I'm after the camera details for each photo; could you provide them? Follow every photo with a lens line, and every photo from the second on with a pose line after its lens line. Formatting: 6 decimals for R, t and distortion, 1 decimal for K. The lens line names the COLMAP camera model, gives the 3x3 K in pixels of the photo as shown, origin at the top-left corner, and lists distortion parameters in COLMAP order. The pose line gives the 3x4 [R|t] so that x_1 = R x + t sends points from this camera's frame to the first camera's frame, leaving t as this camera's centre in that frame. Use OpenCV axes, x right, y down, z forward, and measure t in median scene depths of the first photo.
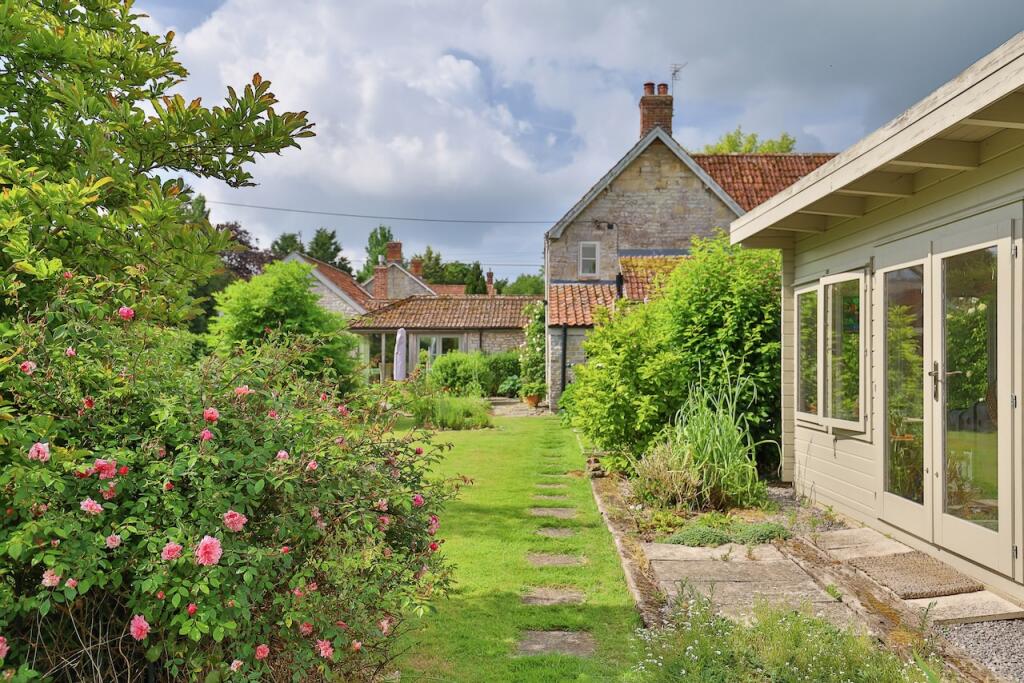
lens RADIAL K [[770.7, 0, 514.1], [0, 770.7, 346.0], [0, 0, 1]] dist [-0.009380, -0.002455]
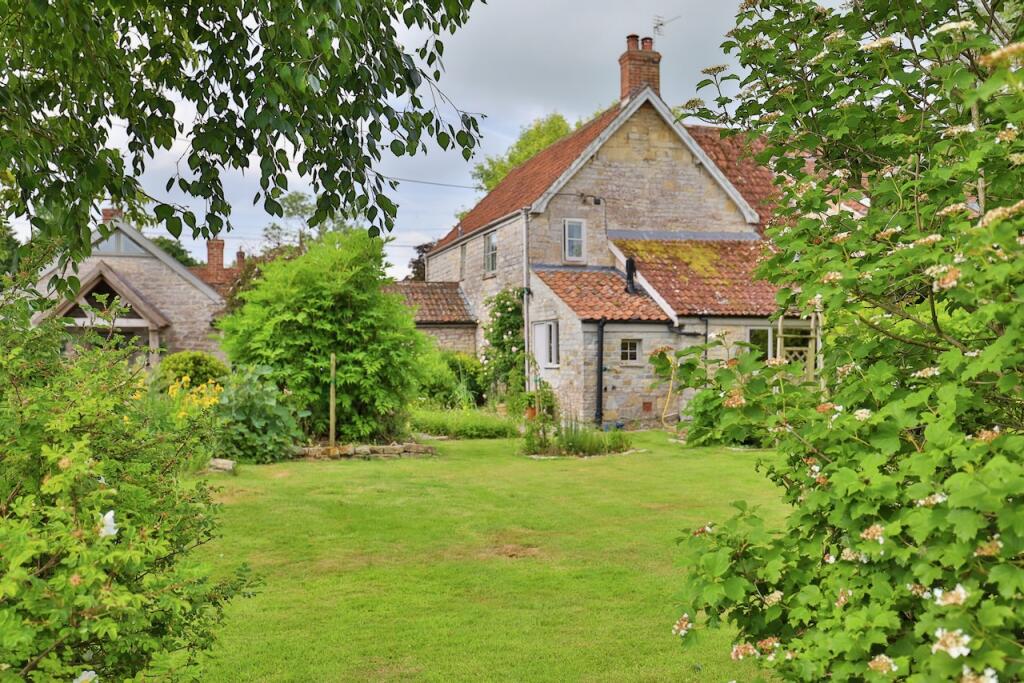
lens RADIAL K [[921.3, 0, 509.3], [0, 921.3, 340.0], [0, 0, 1]] dist [0.002859, 0.004577]
pose [[0.943359, -0.004510, 0.331742, -0.295834], [0.006053, 0.999975, -0.003619, -0.001796], [-0.331717, 0.005423, 0.943363, 0.088236]]
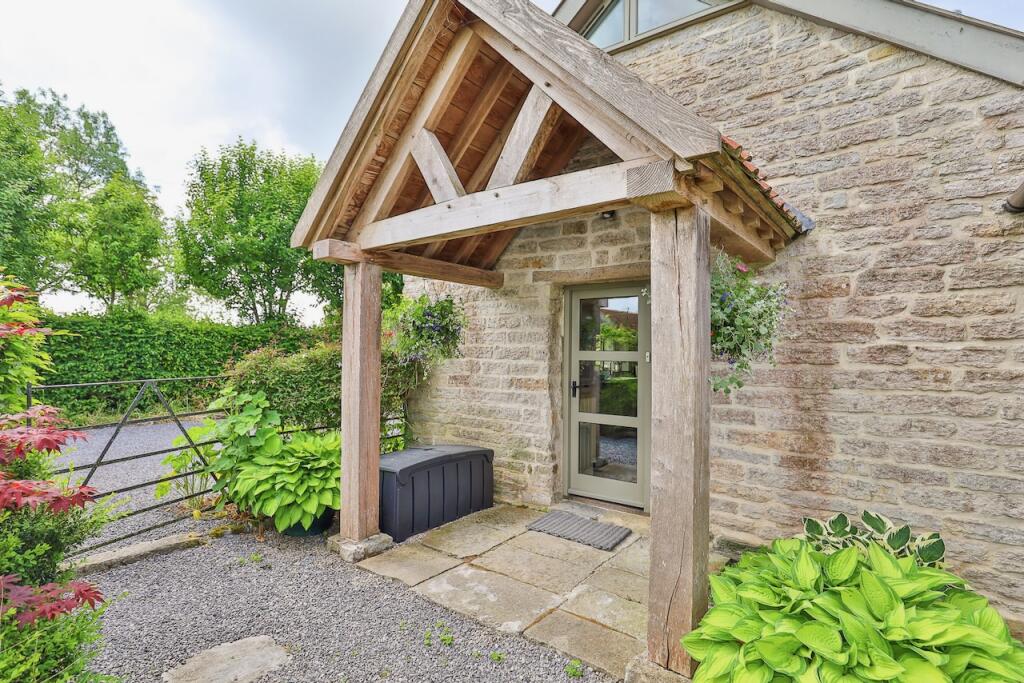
lens RADIAL K [[493.3, 0, 509.9], [0, 493.3, 346.6], [0, 0, 1]] dist [-0.025860, -0.000723]
pose [[0.810881, -0.006165, -0.585178, -0.298477], [0.004444, 0.999981, -0.004377, 0.008673], [0.585194, 0.000948, 0.810893, 1.114016]]
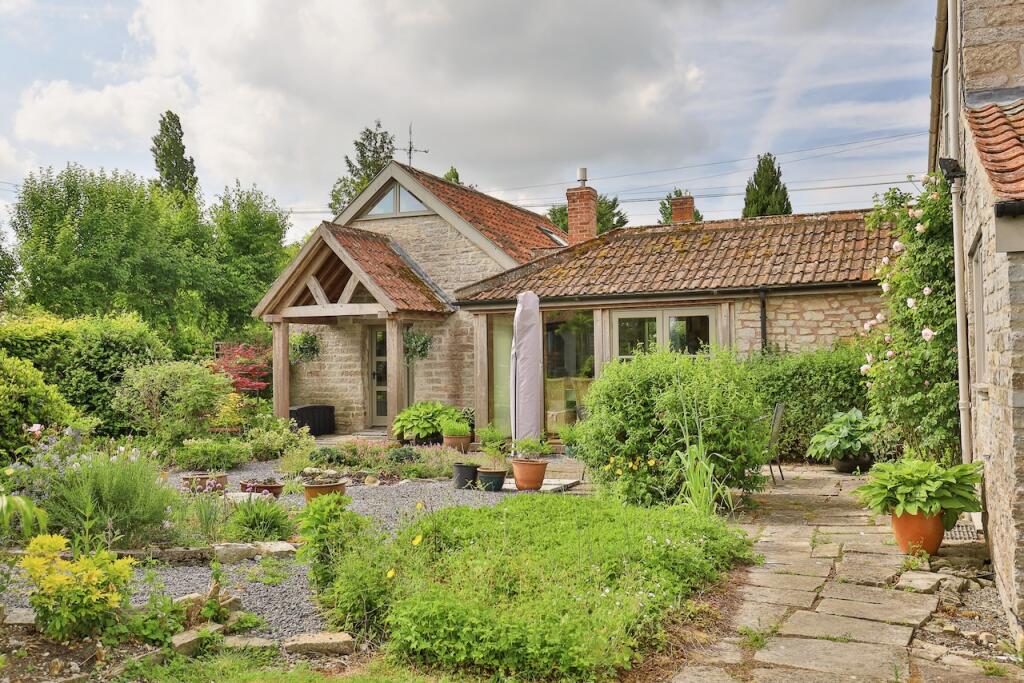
lens RADIAL K [[879.4, 0, 512.4], [0, 879.4, 338.1], [0, 0, 1]] dist [0.008755, -0.000620]
pose [[0.924825, -0.027918, -0.379367, 0.011773], [0.024804, 0.999607, -0.013095, 0.006440], [0.379583, 0.002701, 0.925154, 0.624409]]
